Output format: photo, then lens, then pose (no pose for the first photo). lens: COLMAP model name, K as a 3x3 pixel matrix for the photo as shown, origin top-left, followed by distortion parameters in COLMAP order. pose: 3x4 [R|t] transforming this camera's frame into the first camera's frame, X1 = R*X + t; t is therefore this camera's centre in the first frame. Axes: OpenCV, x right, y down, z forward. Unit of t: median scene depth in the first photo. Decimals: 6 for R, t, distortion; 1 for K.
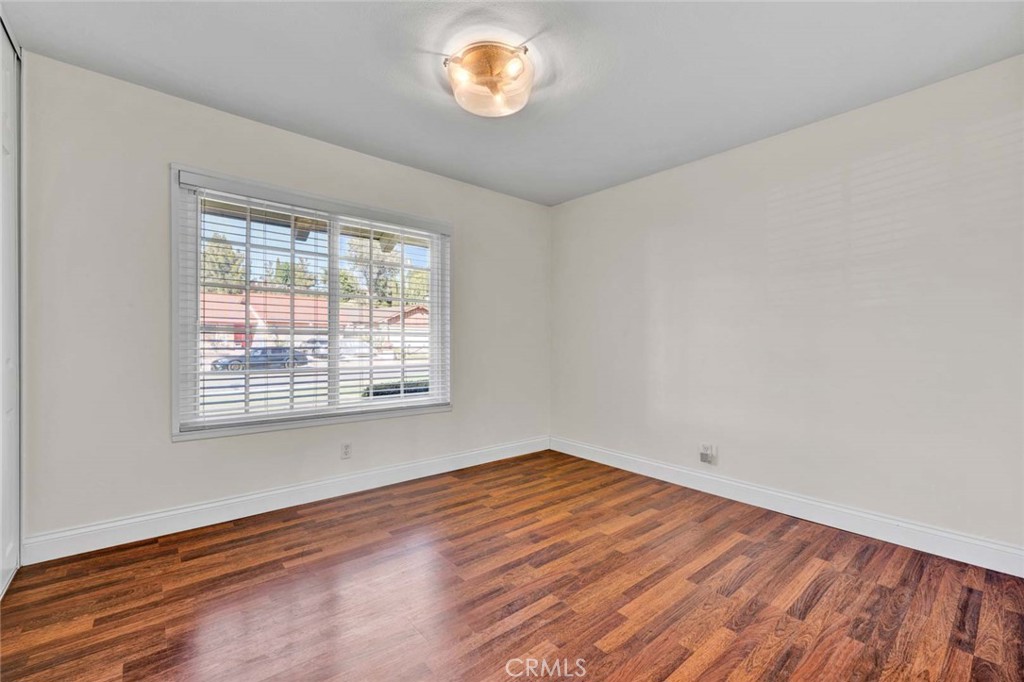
lens RADIAL K [[423.9, 0, 516.1], [0, 423.9, 342.9], [0, 0, 1]] dist [0.007467, -0.000299]
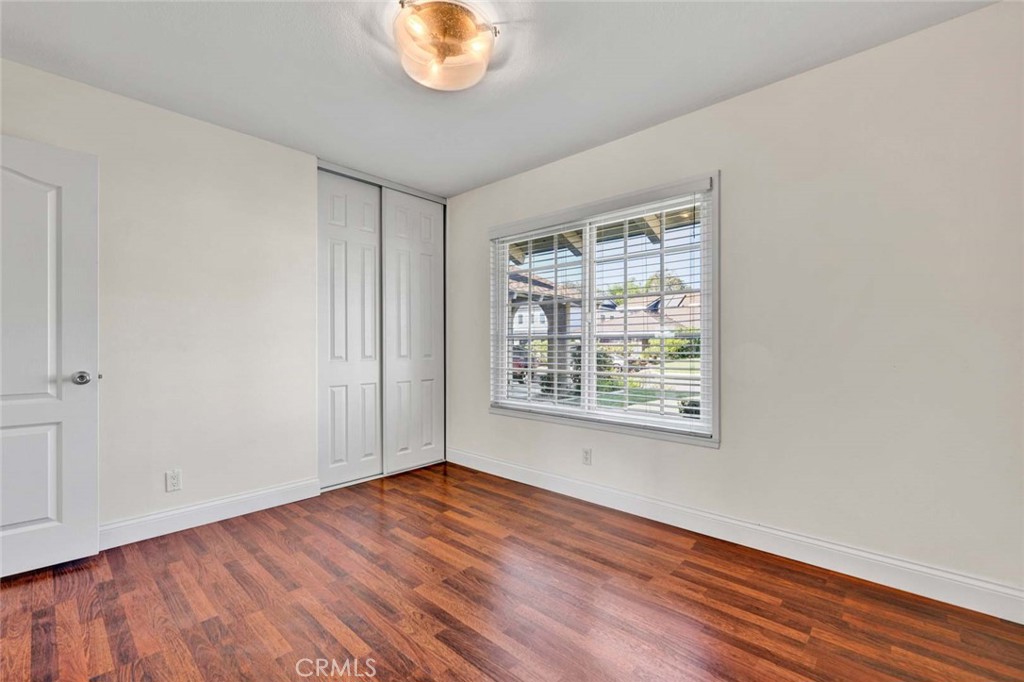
lens RADIAL K [[431.5, 0, 507.6], [0, 431.5, 345.9], [0, 0, 1]] dist [0.000706, 0.000123]
pose [[0.130386, 0.000012, -0.991463, 0.648999], [0.000551, 1.000000, 0.000084, -0.003895], [0.991463, -0.000557, 0.130386, 0.782664]]
